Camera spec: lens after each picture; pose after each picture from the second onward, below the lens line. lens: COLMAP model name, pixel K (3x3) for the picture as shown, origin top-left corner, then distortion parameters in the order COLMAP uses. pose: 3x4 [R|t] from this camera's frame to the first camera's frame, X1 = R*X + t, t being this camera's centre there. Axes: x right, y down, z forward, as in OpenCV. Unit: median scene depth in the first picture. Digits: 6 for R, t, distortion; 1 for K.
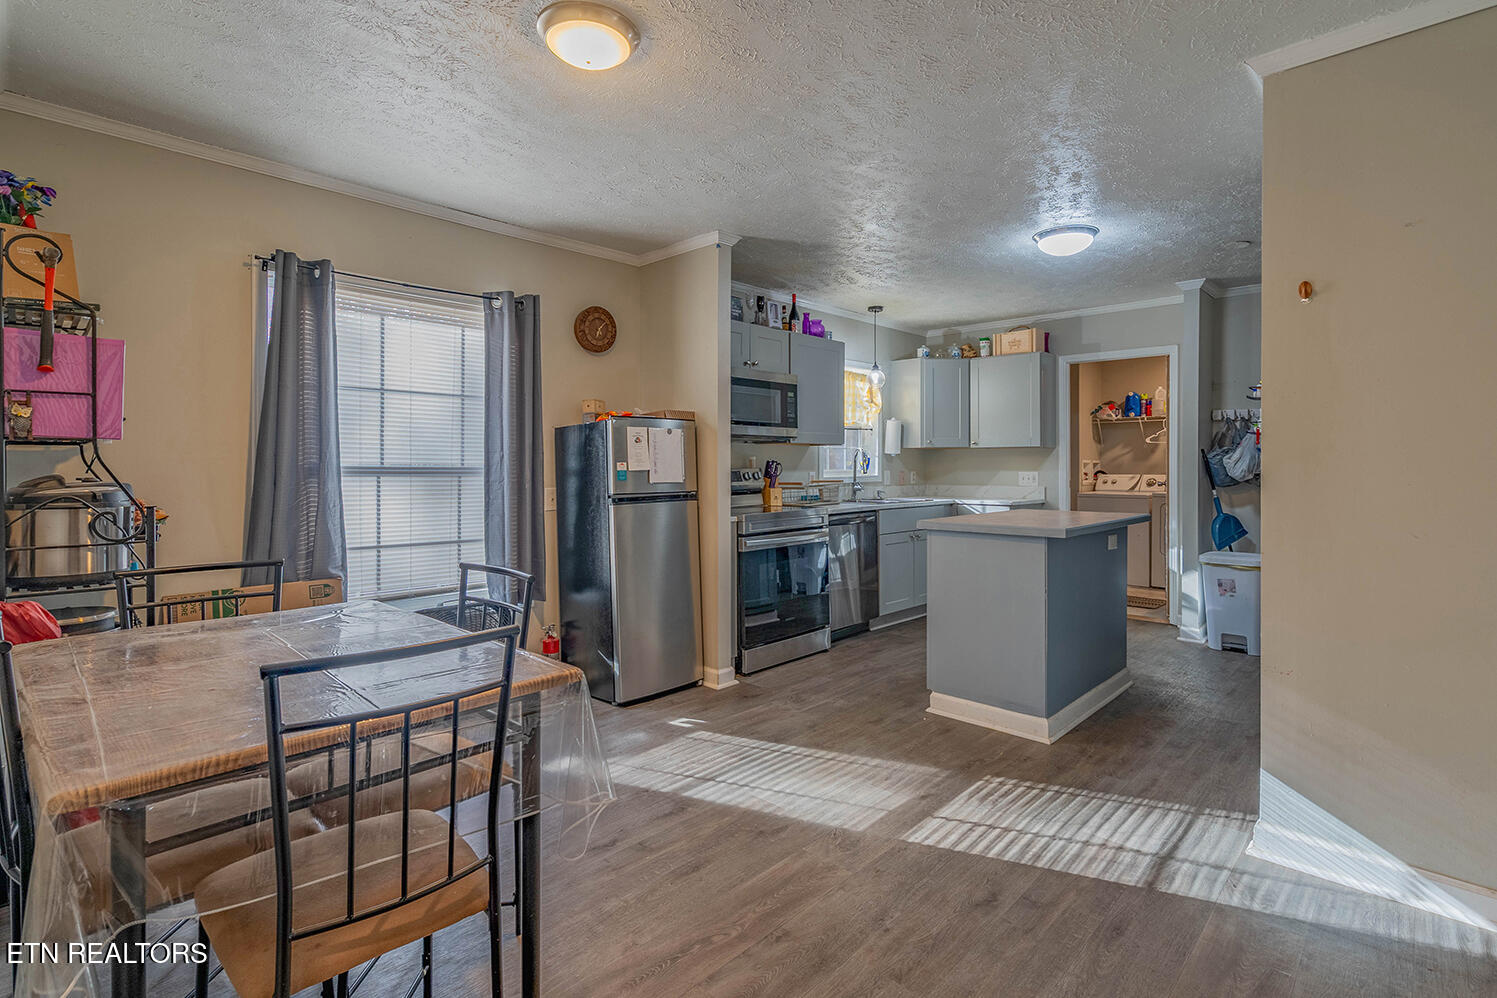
lens RADIAL K [[690.1, 0, 757.9], [0, 690.1, 464.3], [0, 0, 1]] dist [-0.004752, 0.001695]
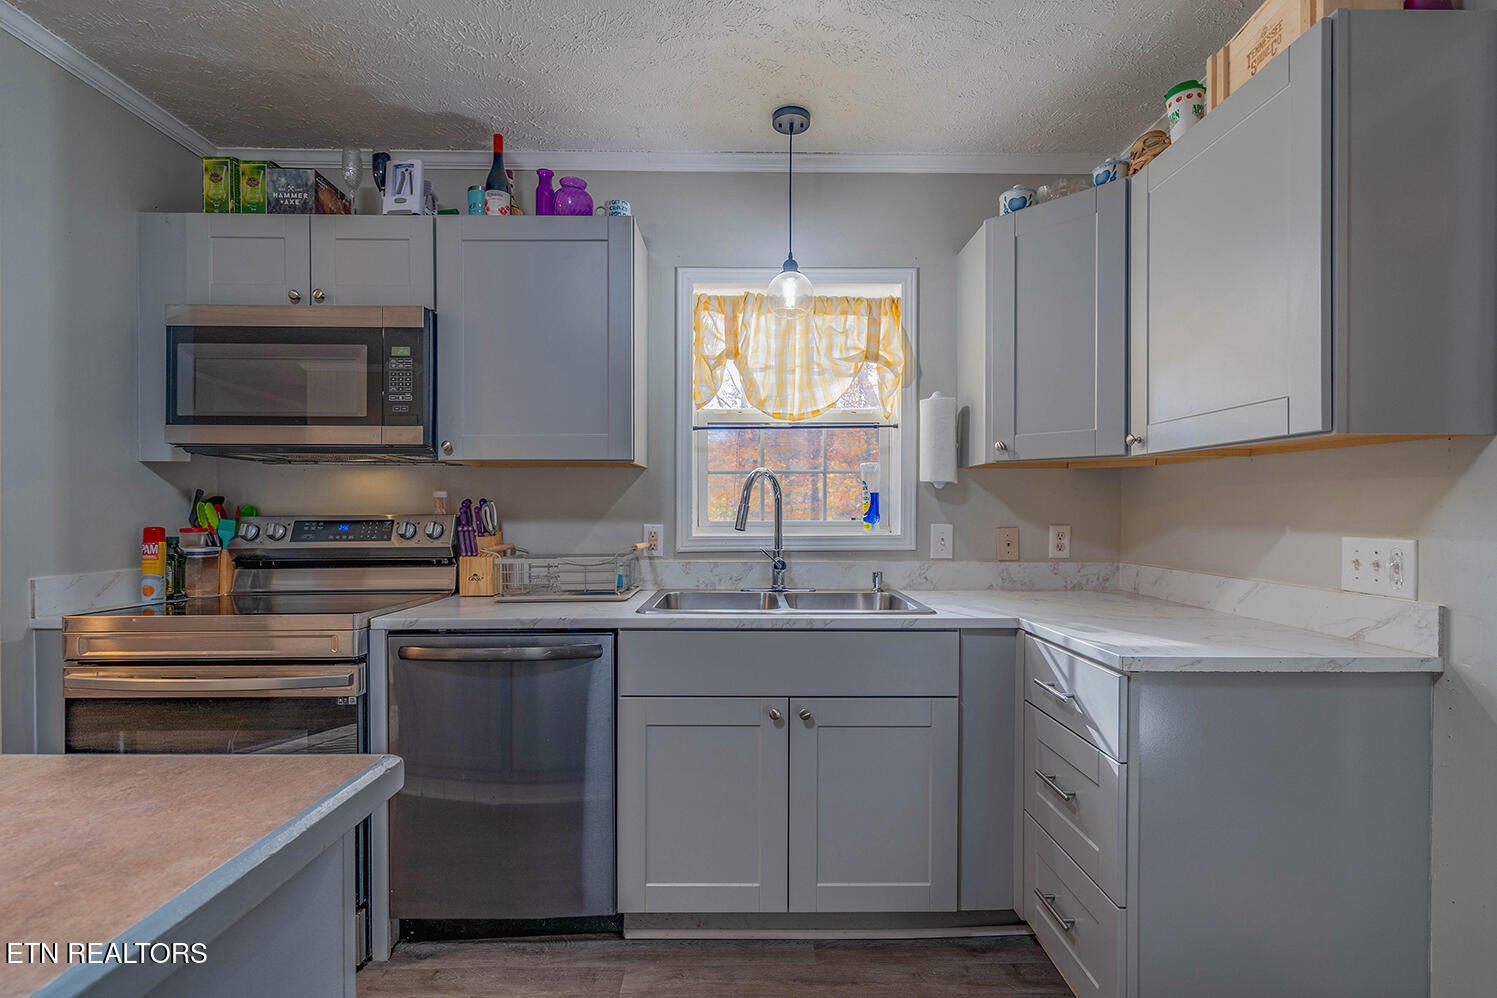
lens RADIAL K [[690.1, 0, 744.1], [0, 690.1, 514.6], [0, 0, 1]] dist [-0.004752, 0.001695]
pose [[0.706110, 0.005938, -0.708077, 0.432354], [-0.001784, 0.999977, 0.006607, 0.001376], [0.708100, -0.003403, 0.706104, 0.695538]]
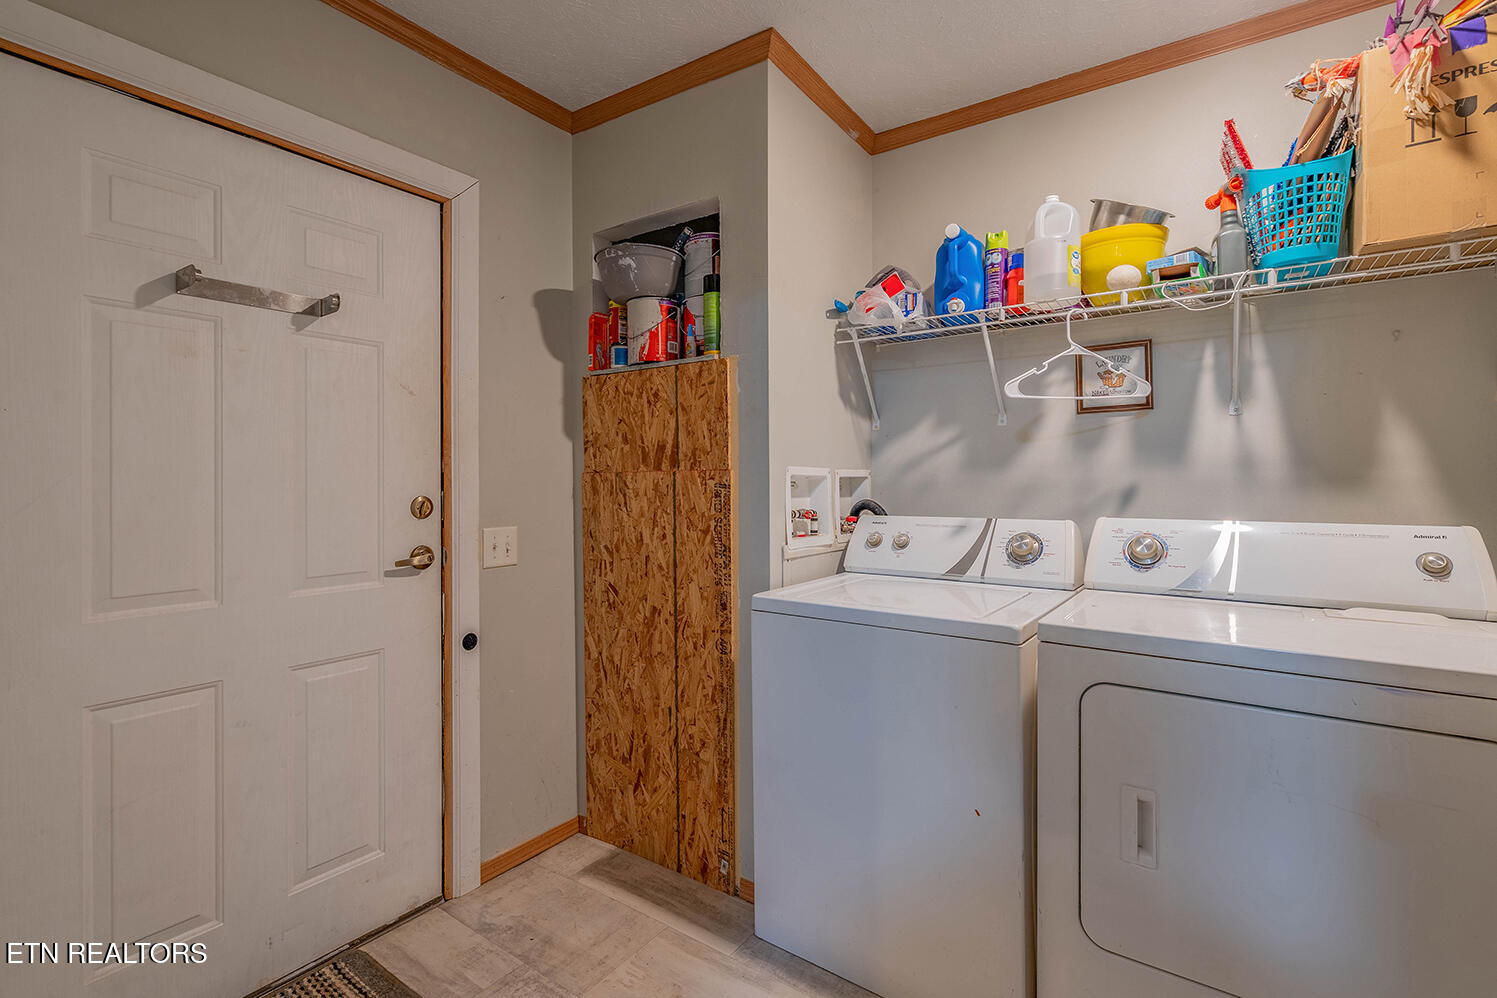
lens RADIAL K [[690.1, 0, 743.0], [0, 690.1, 478.4], [0, 0, 1]] dist [-0.004752, 0.001695]
pose [[0.987104, -0.004046, 0.160029, 0.539160], [0.004991, 0.999972, -0.005505, 0.000024], [-0.160002, 0.006233, 0.987097, 0.965970]]
